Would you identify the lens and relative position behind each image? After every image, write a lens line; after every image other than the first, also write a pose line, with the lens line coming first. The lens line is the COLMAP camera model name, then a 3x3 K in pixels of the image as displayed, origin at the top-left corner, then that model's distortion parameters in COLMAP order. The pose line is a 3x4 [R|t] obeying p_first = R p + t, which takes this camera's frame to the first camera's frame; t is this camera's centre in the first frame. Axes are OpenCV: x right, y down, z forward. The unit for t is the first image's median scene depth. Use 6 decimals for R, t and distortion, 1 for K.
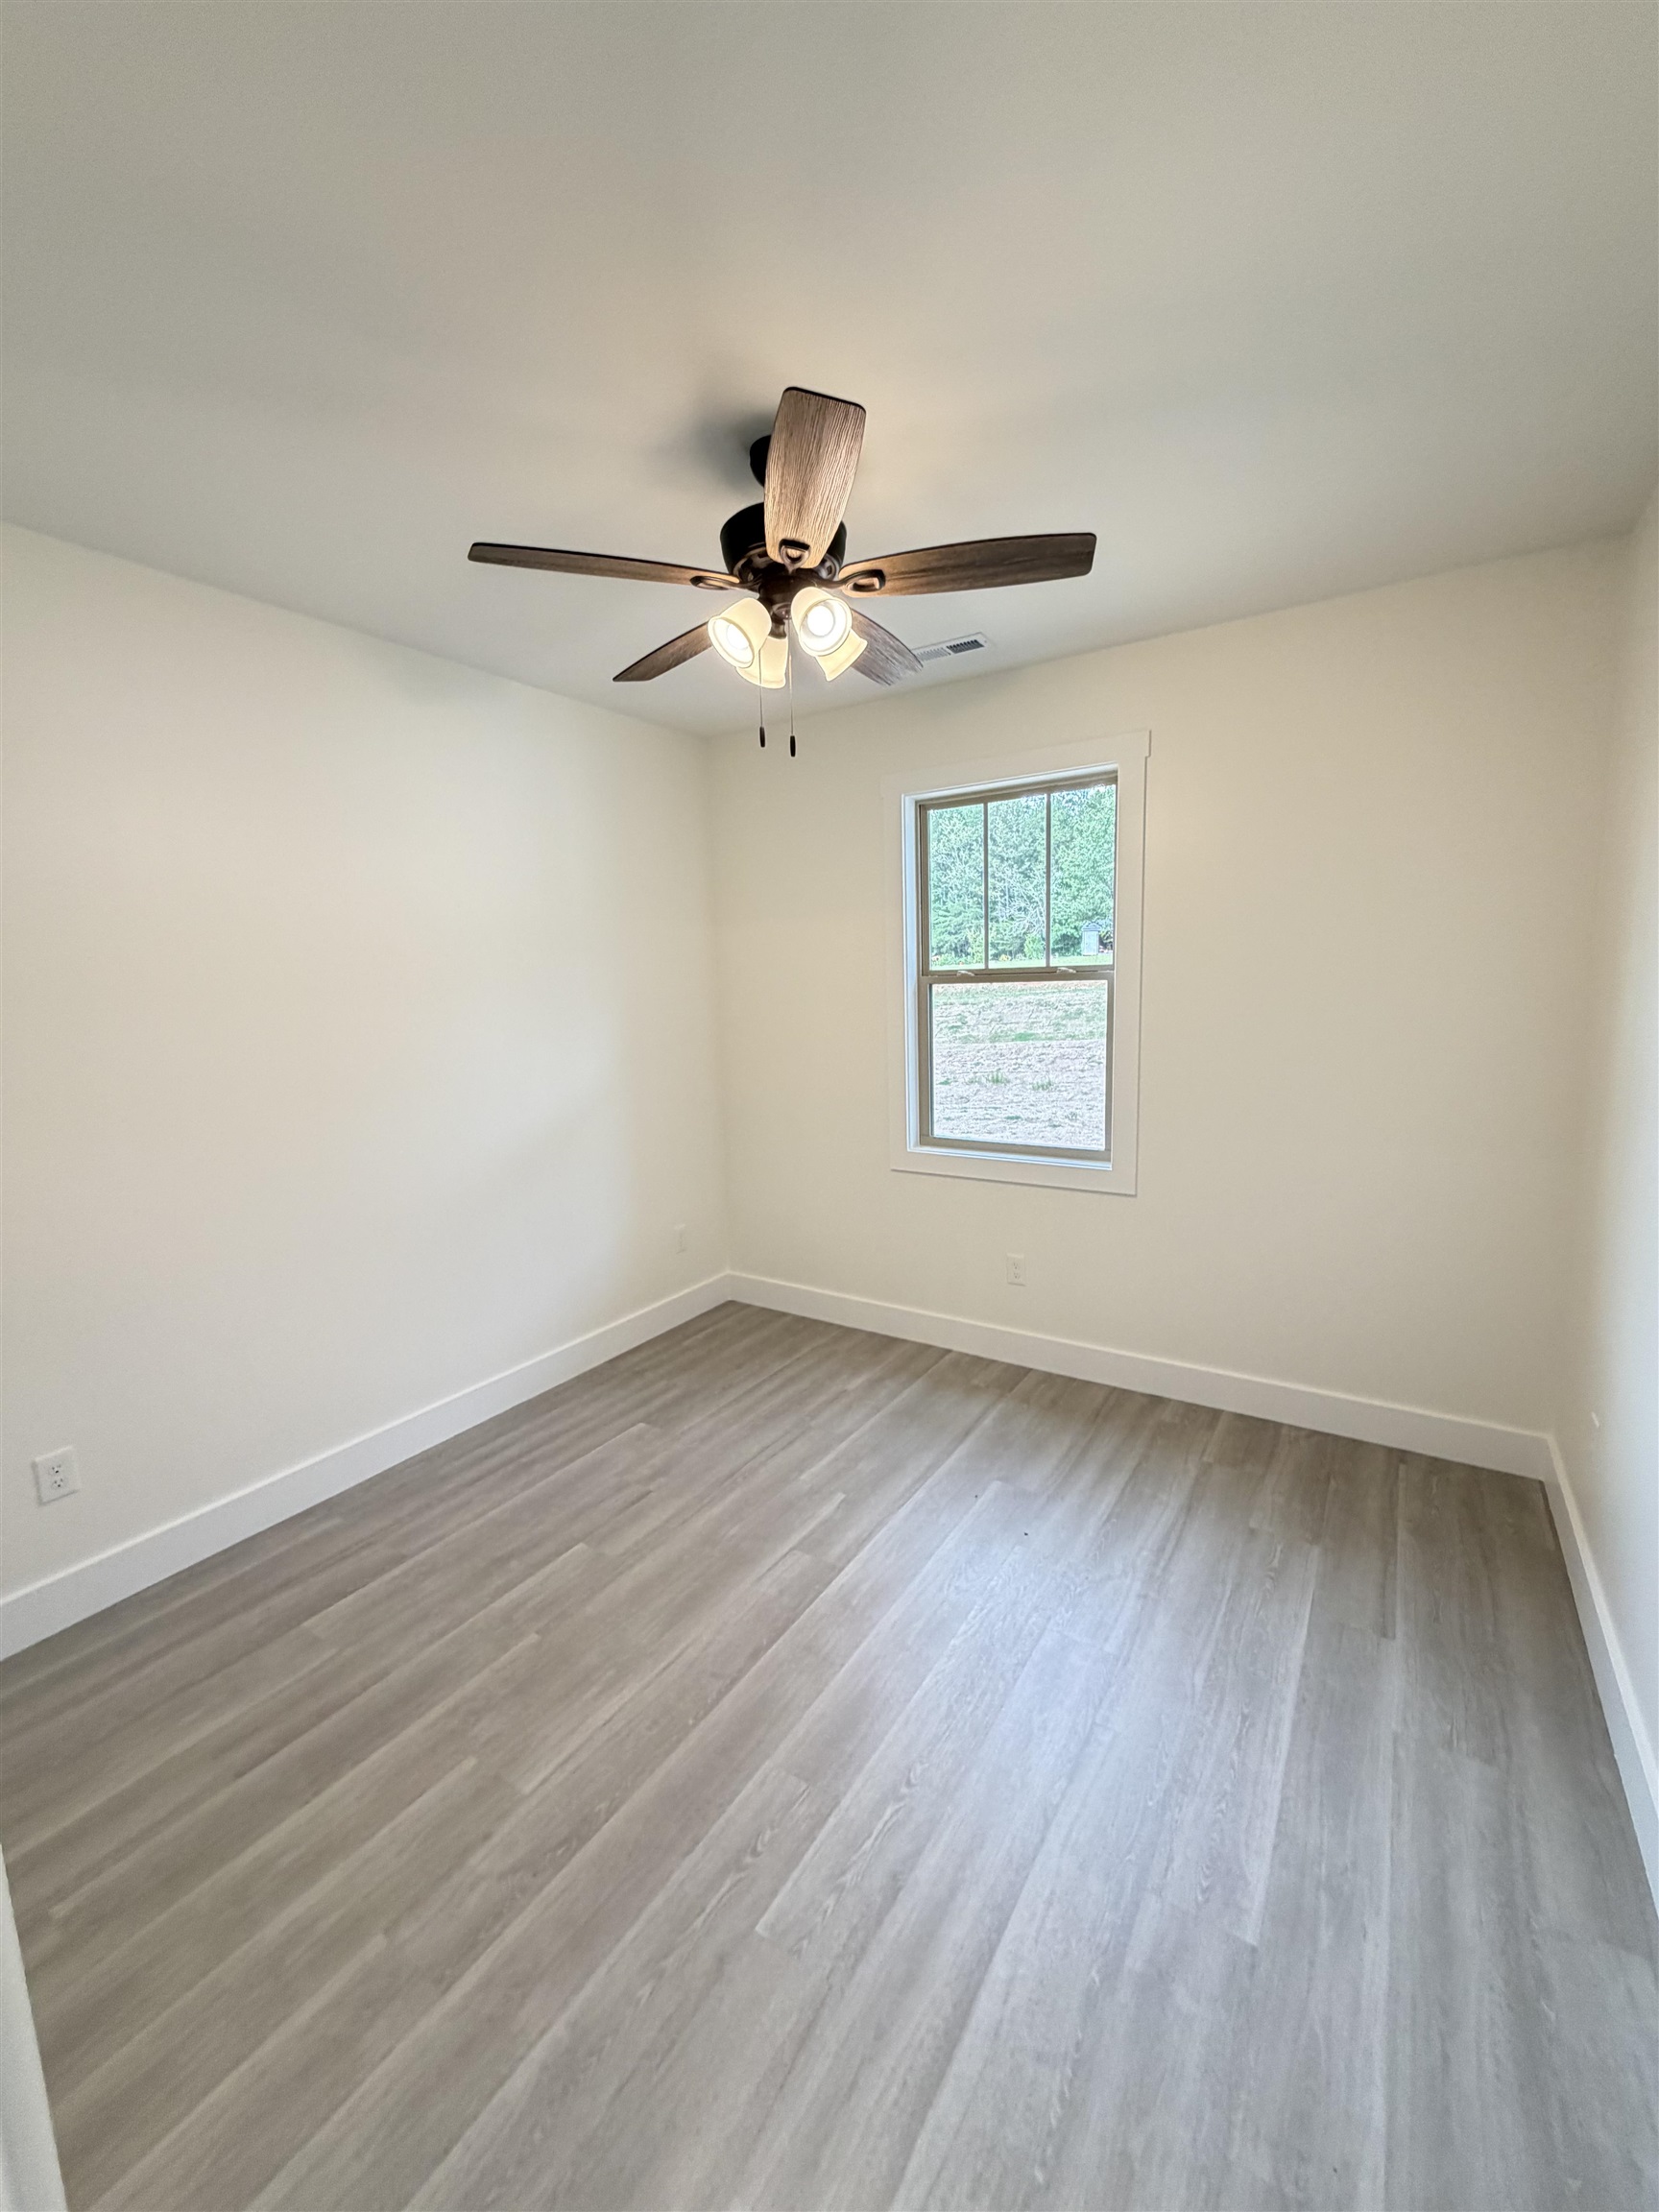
lens RADIAL K [[884.8, 0, 837.0], [0, 884.8, 1099.8], [0, 0, 1]] dist [0.000191, 0.000356]
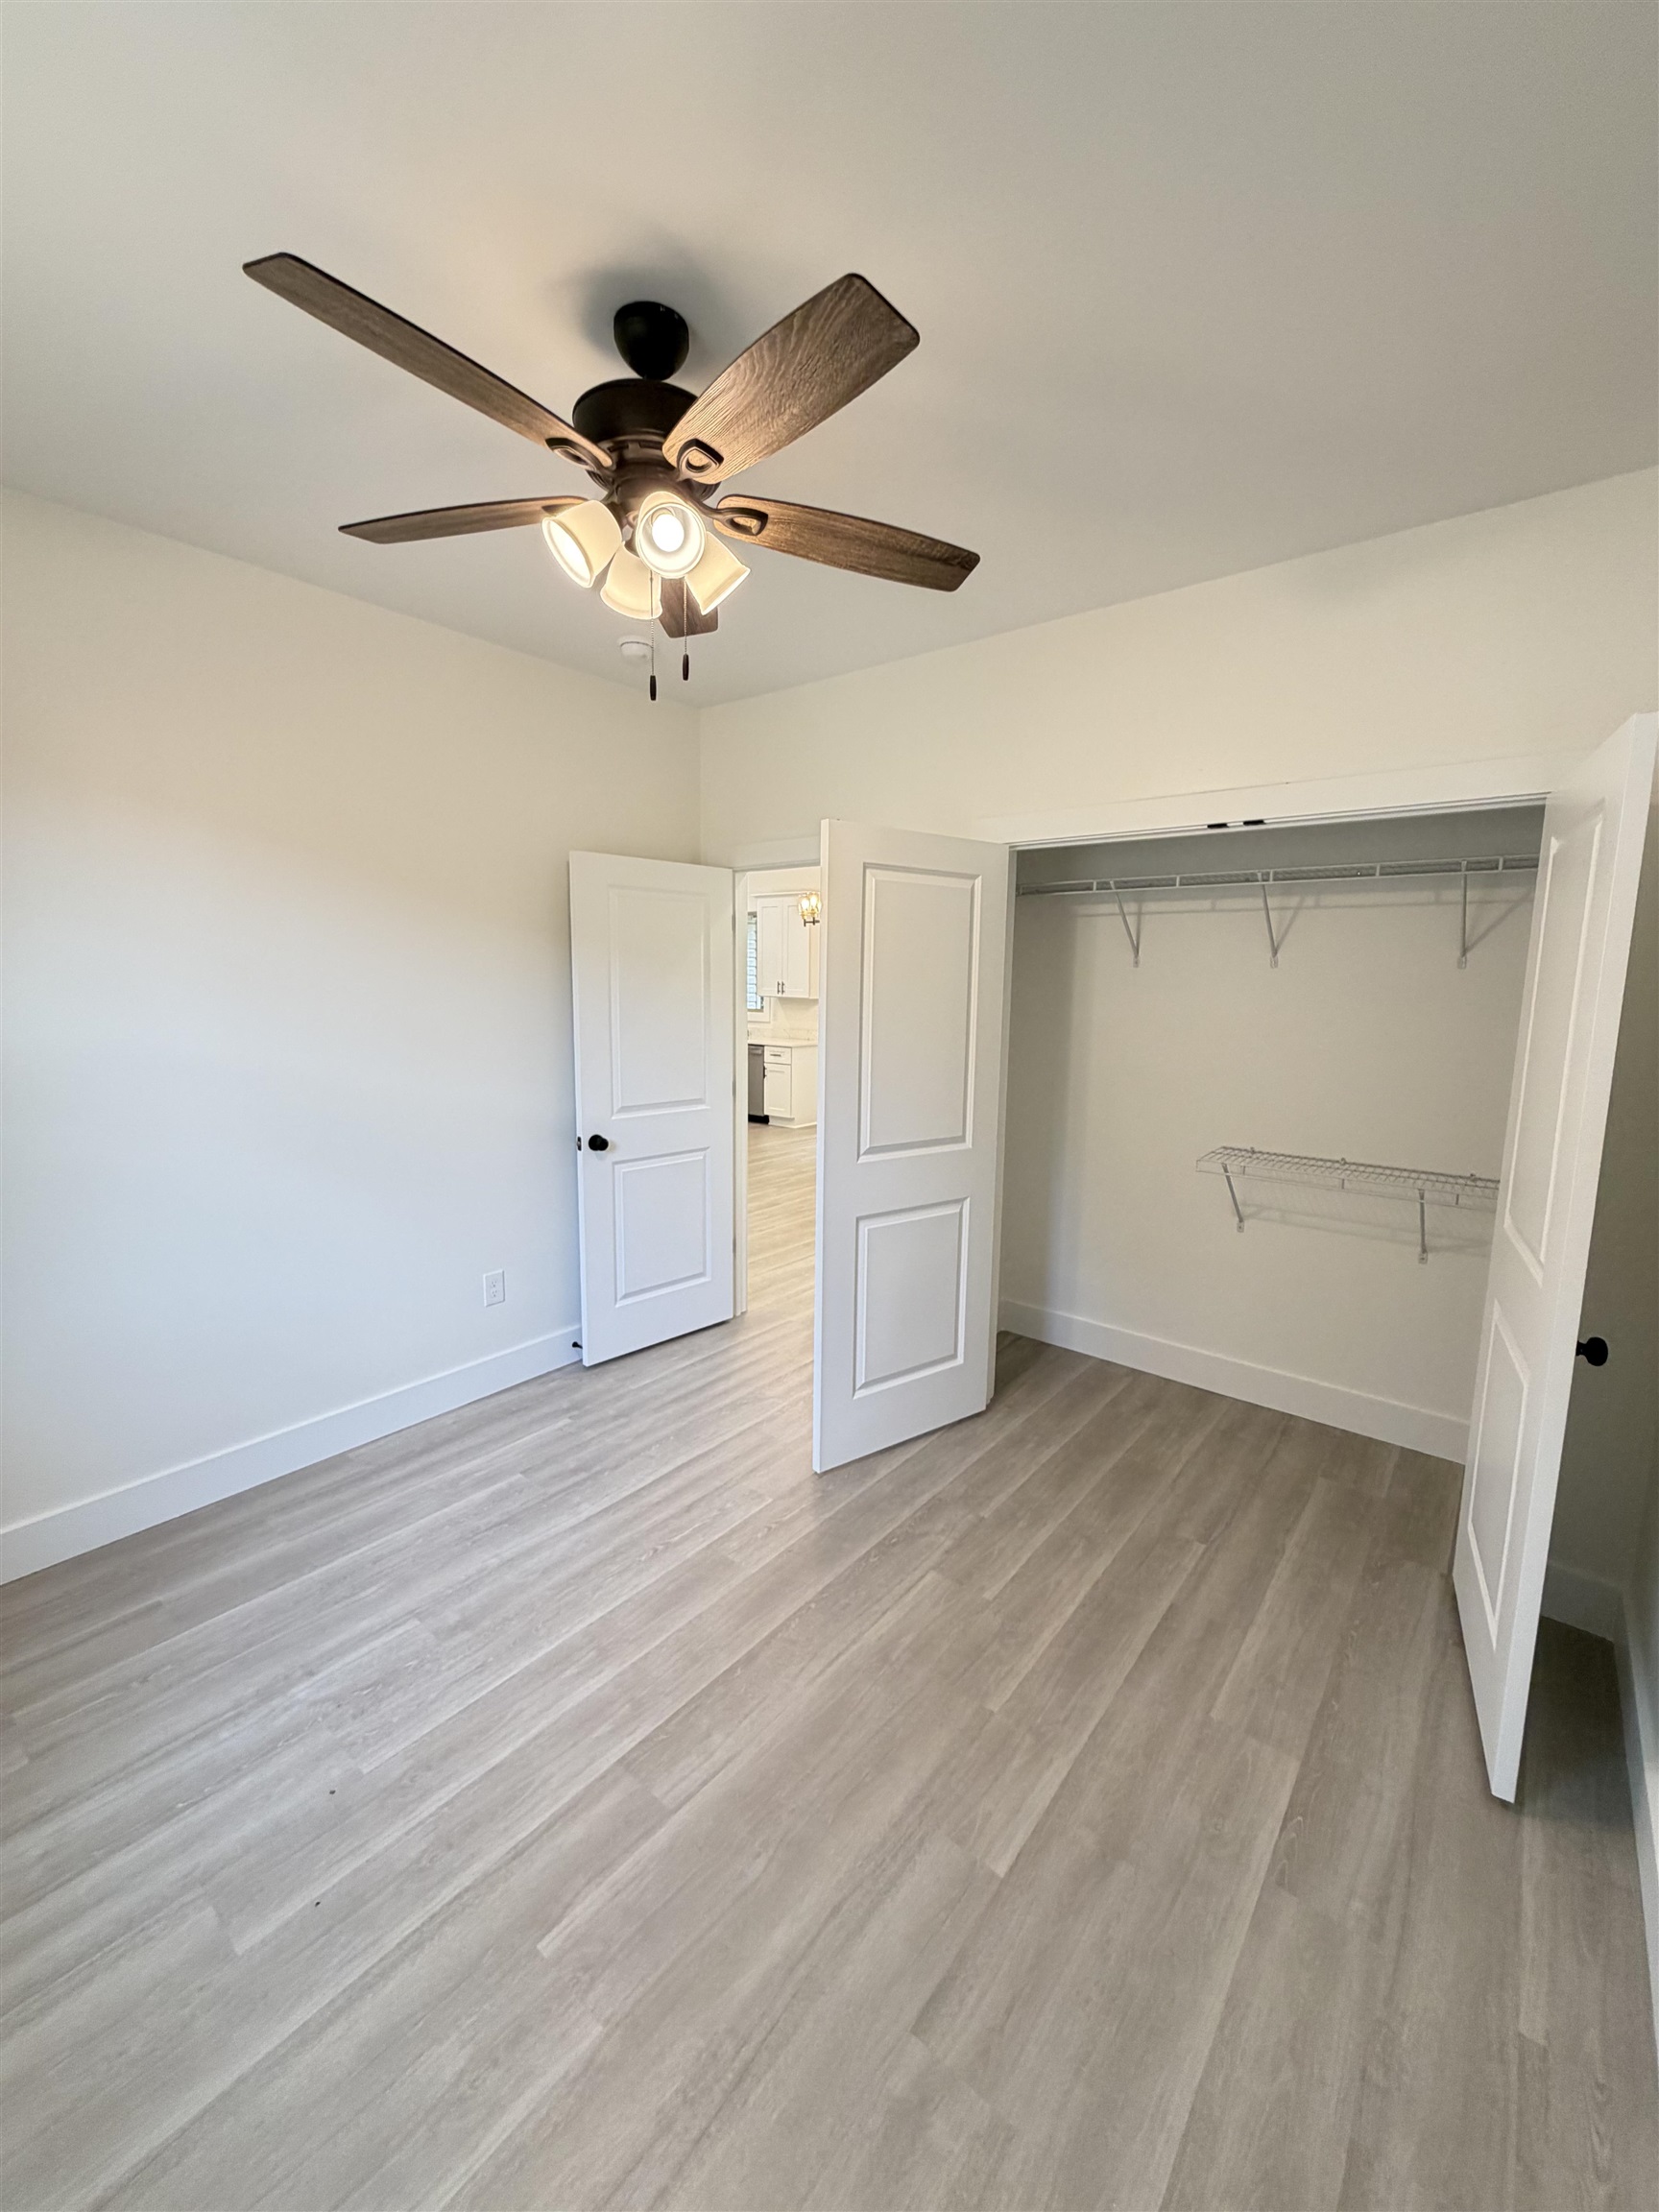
lens RADIAL K [[884.8, 0, 837.0], [0, 884.8, 1099.8], [0, 0, 1]] dist [0.000191, 0.000356]
pose [[-0.994492, 0.001510, 0.104801, -0.267796], [0.029879, 0.962489, 0.269670, -0.210047], [-0.100463, 0.271316, -0.957233, 1.617436]]
